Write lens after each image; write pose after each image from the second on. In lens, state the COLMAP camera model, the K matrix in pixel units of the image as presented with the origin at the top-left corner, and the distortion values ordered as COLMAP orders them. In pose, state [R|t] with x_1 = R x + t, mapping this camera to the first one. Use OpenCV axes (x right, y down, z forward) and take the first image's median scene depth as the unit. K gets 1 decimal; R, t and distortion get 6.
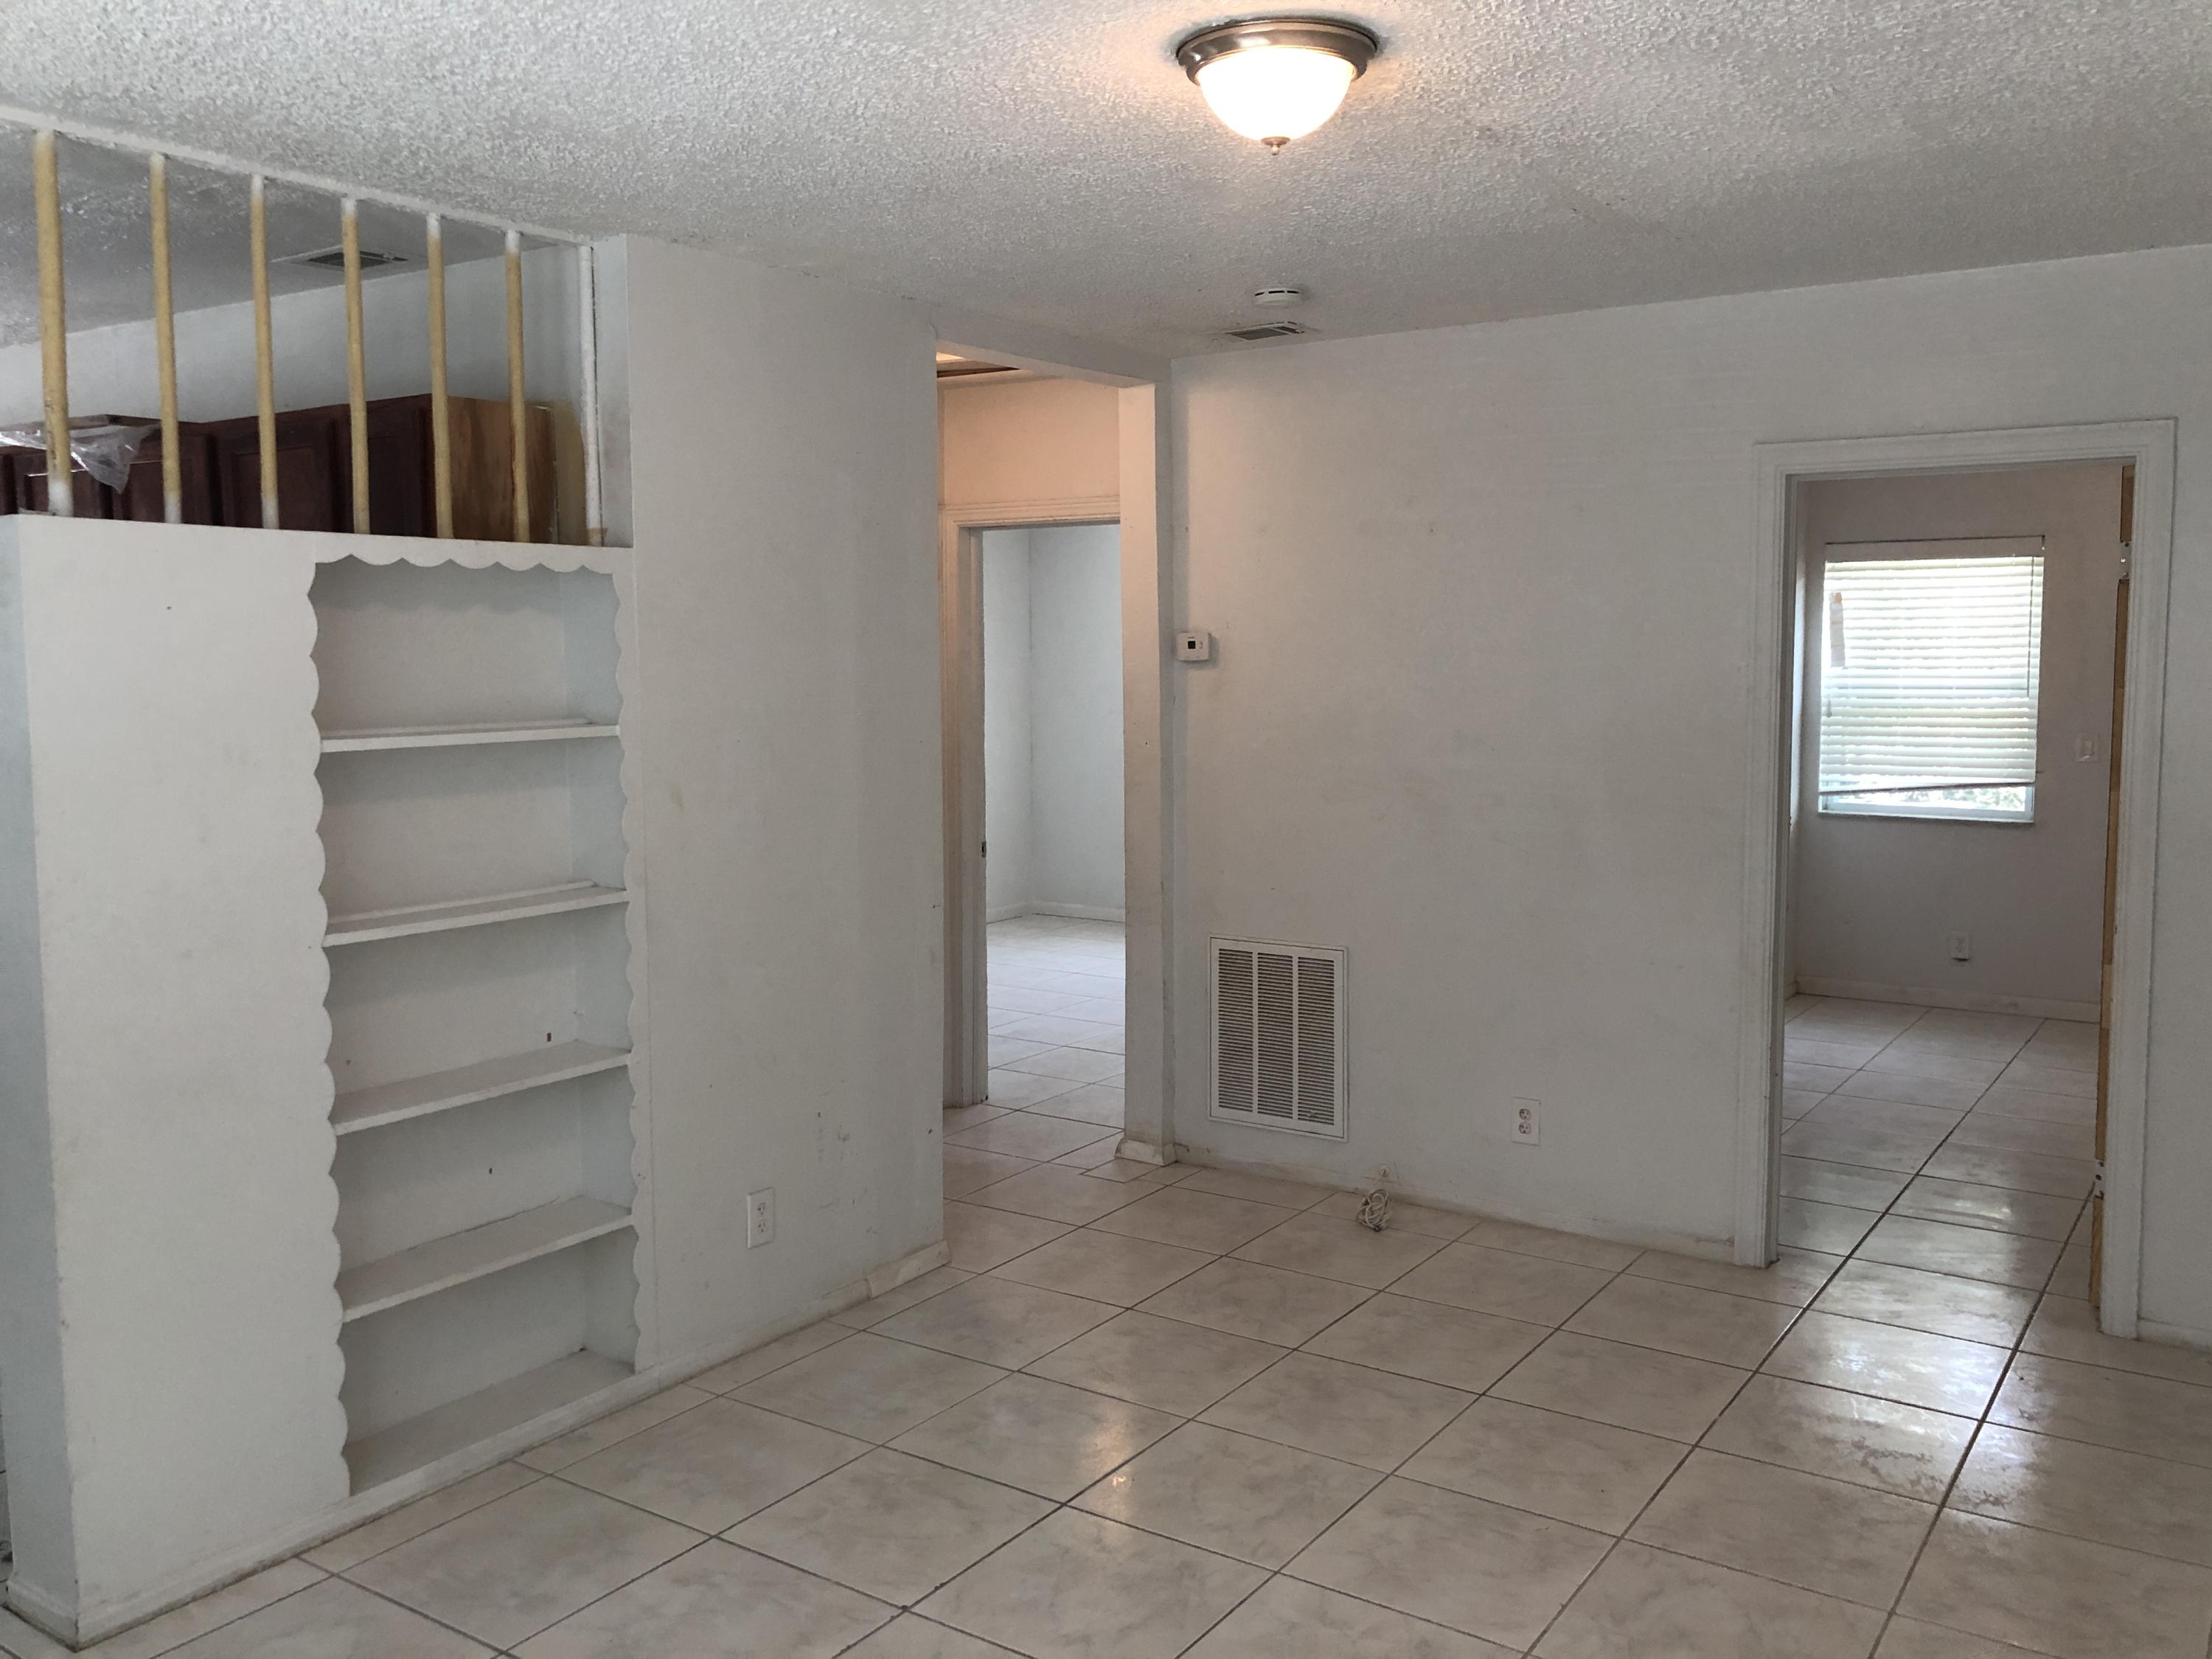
lens RADIAL K [[1844.0, 0, 1055.4], [0, 1844.0, 783.1], [0, 0, 1]] dist [0.042661, -0.047310]
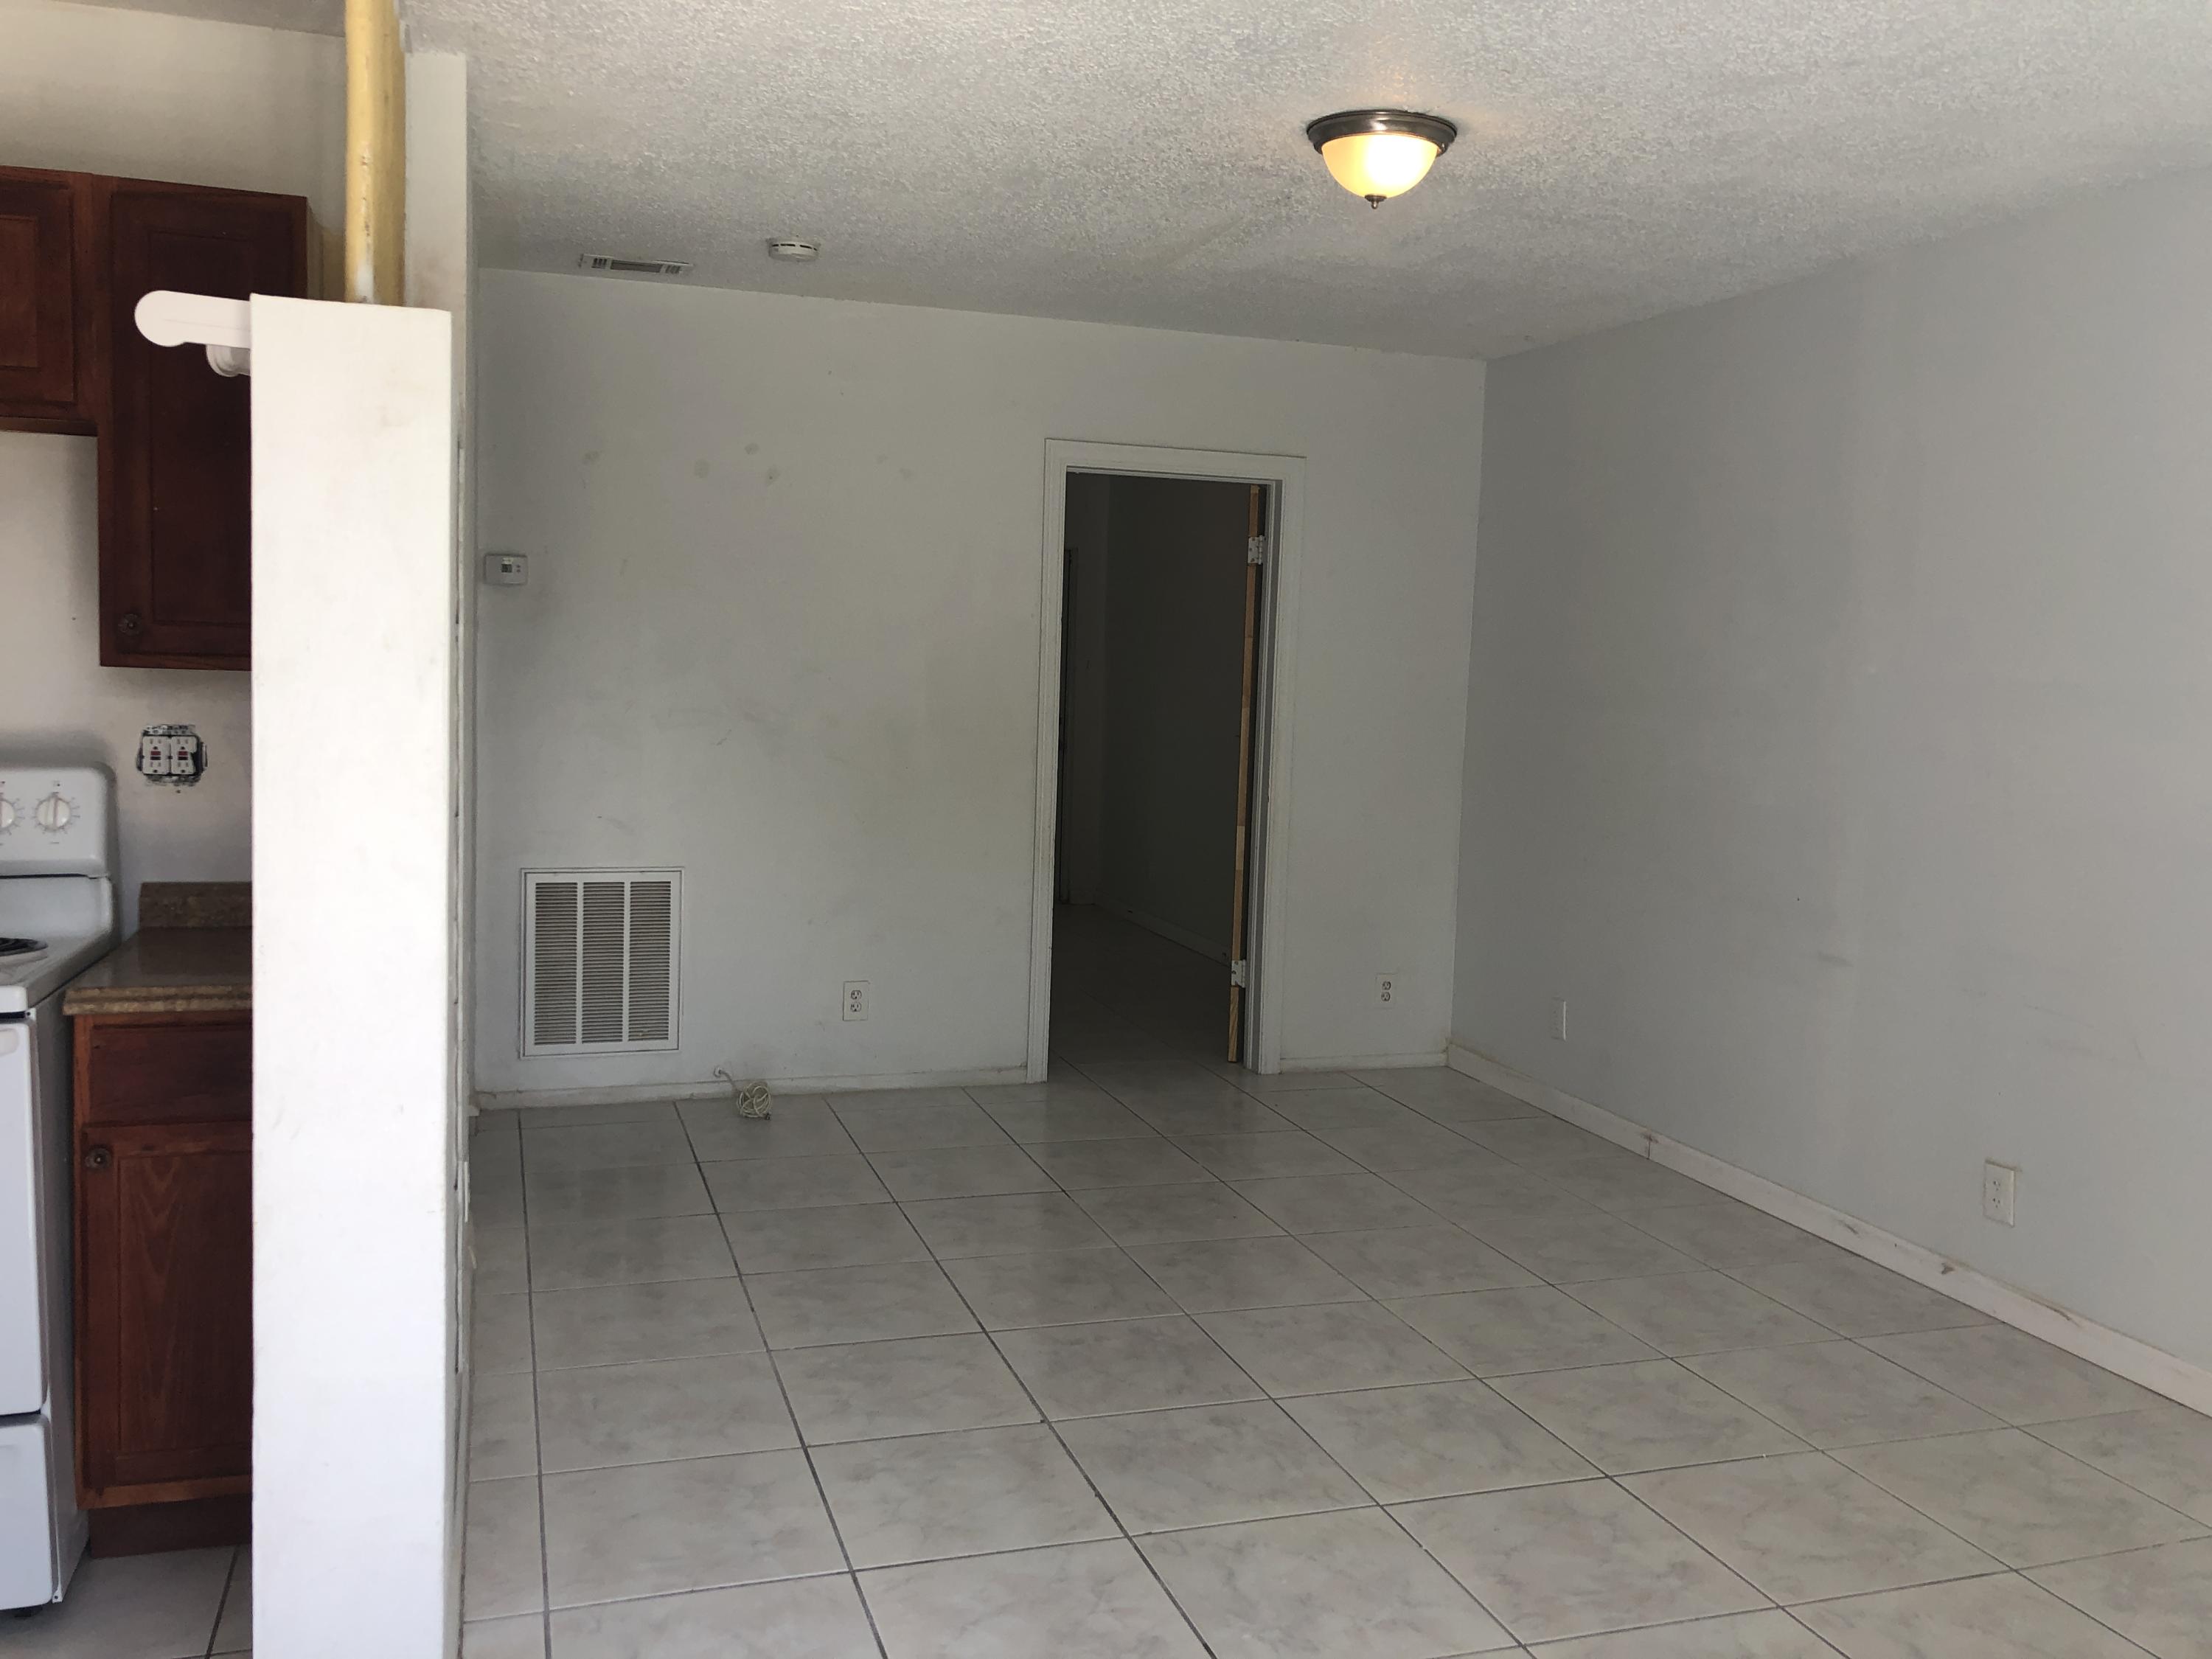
lens RADIAL K [[1844.0, 0, 1099.0], [0, 1844.0, 829.4], [0, 0, 1]] dist [0.042661, -0.047310]
pose [[0.606831, -0.056668, 0.792808, -0.522703], [0.026837, 0.998347, 0.050817, 0.019916], [-0.794378, -0.009561, 0.607349, 0.171922]]
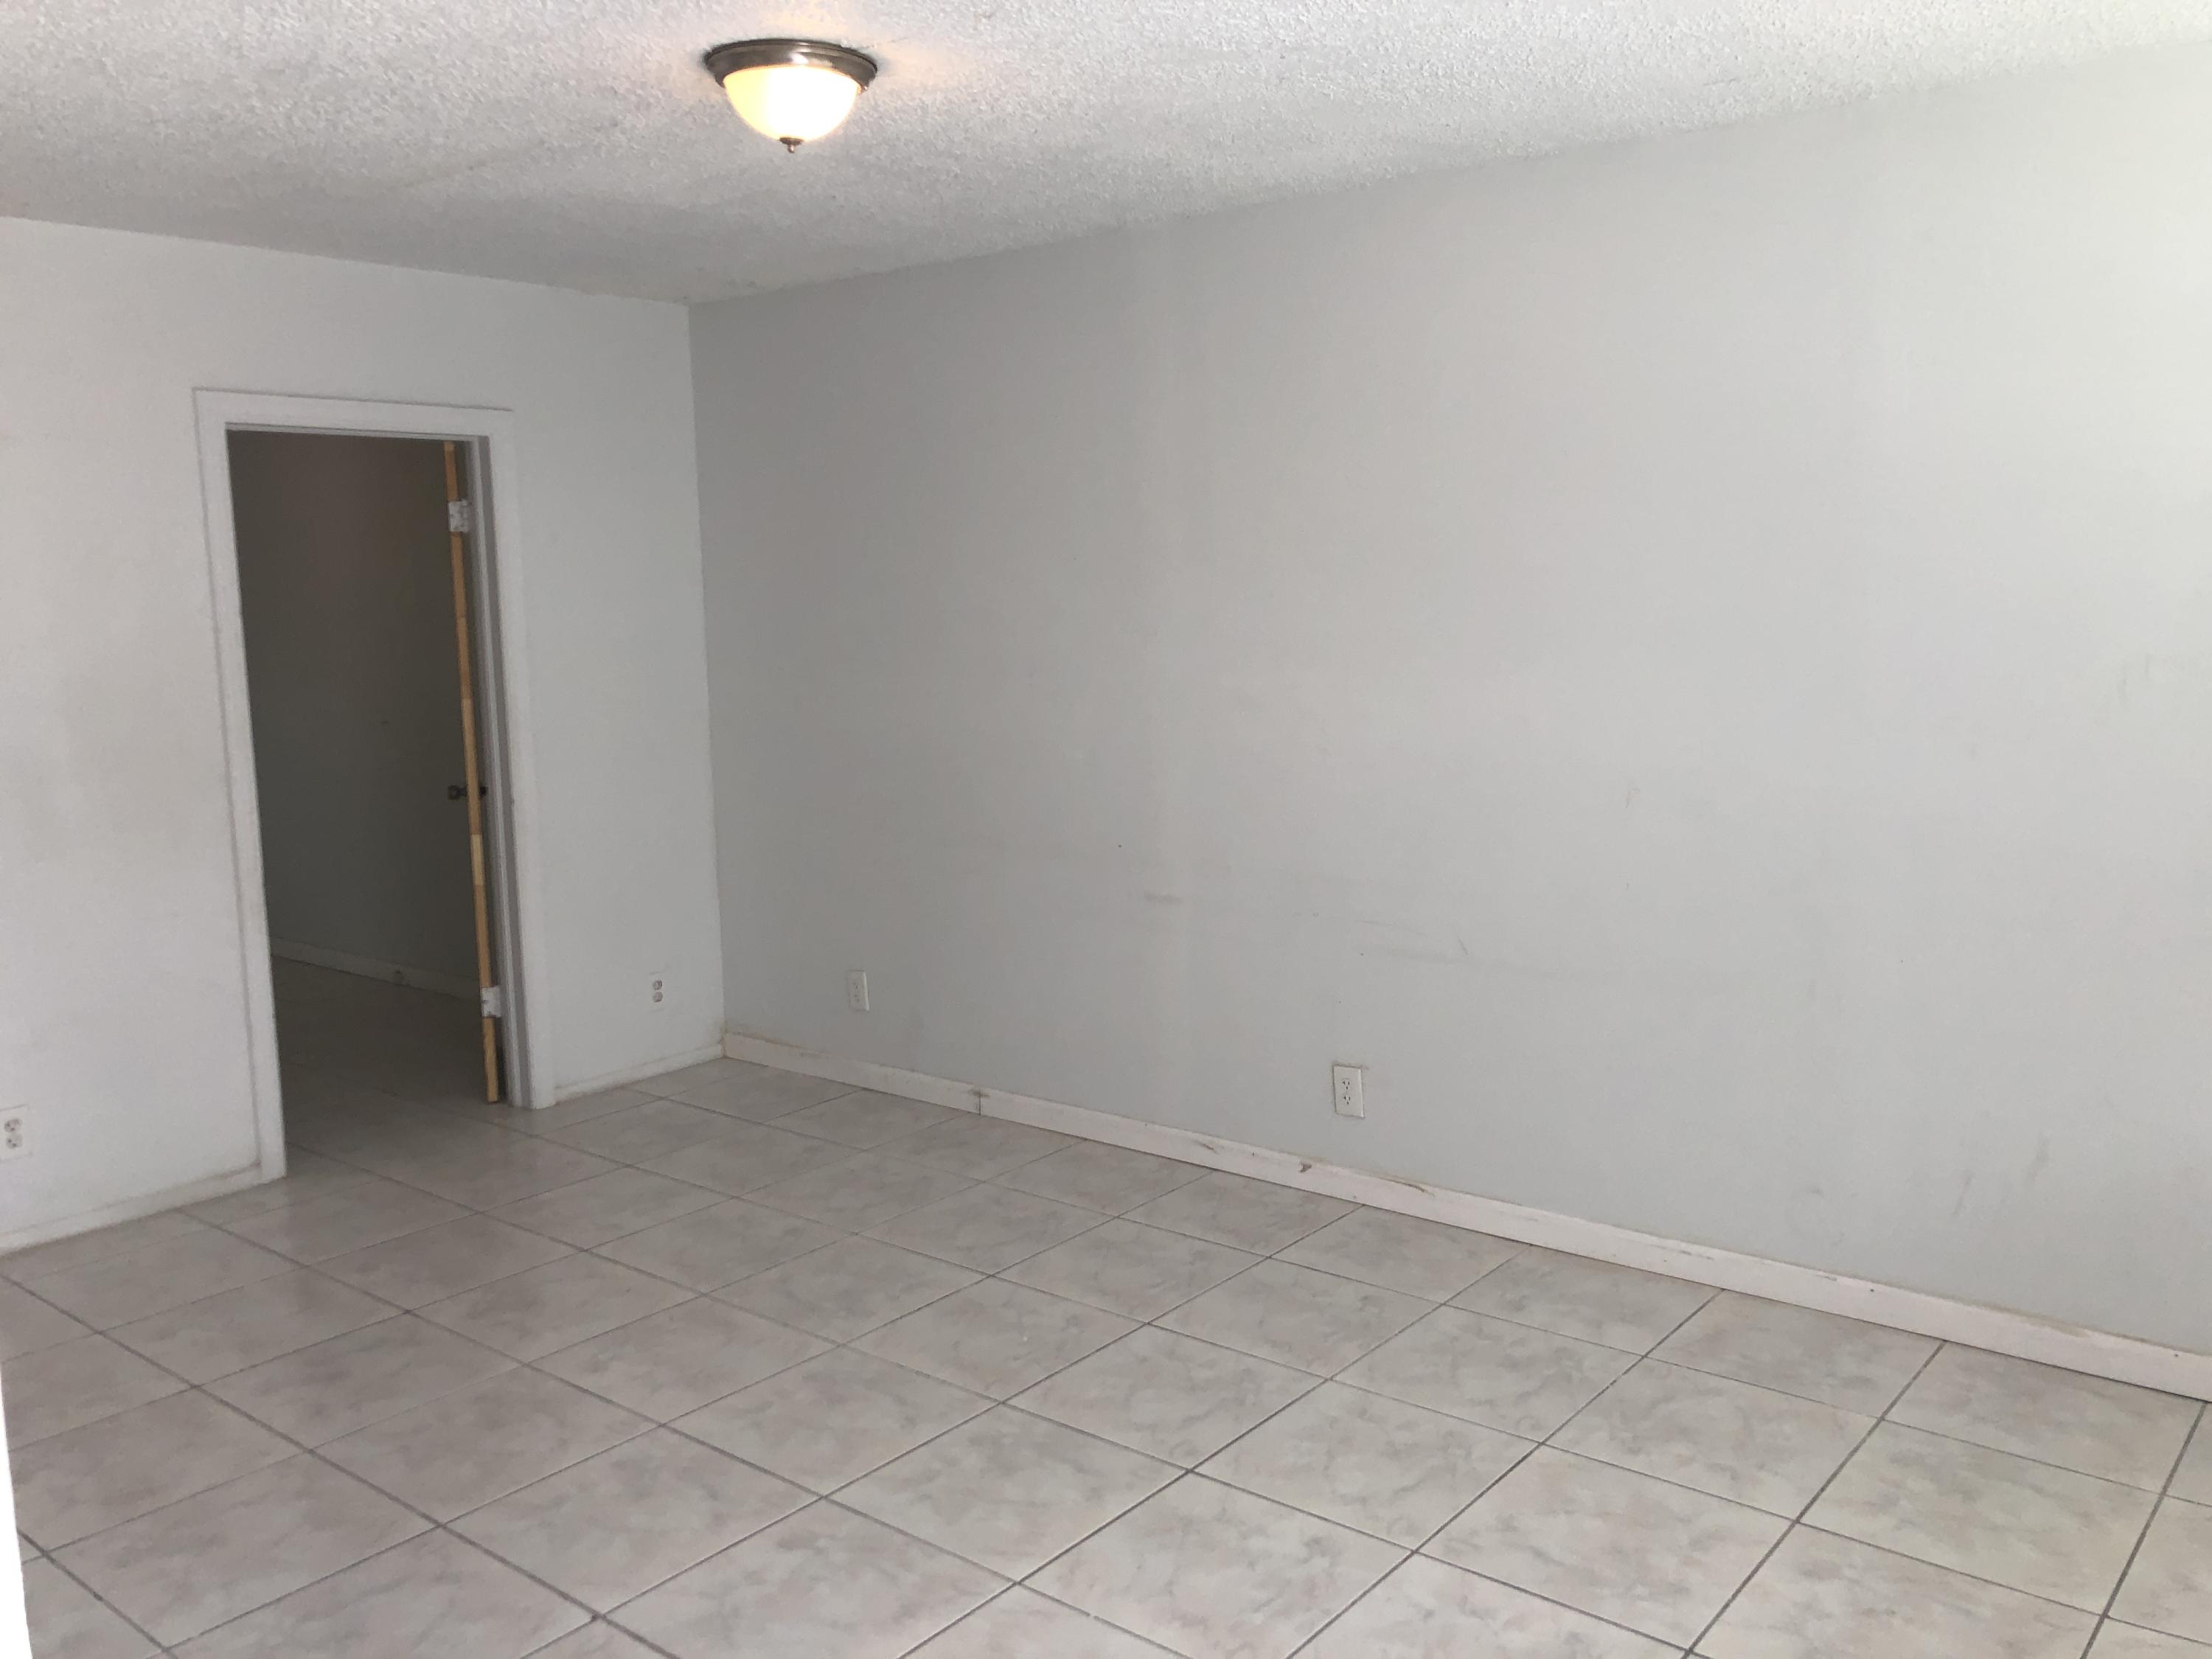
lens RADIAL K [[1844.0, 0, 1112.4], [0, 1844.0, 826.5], [0, 0, 1]] dist [0.042661, -0.047310]
pose [[0.083458, -0.142365, 0.986290, -0.519137], [0.103245, 0.985651, 0.133536, -0.024432], [-0.991148, 0.090685, 0.096959, 0.359662]]
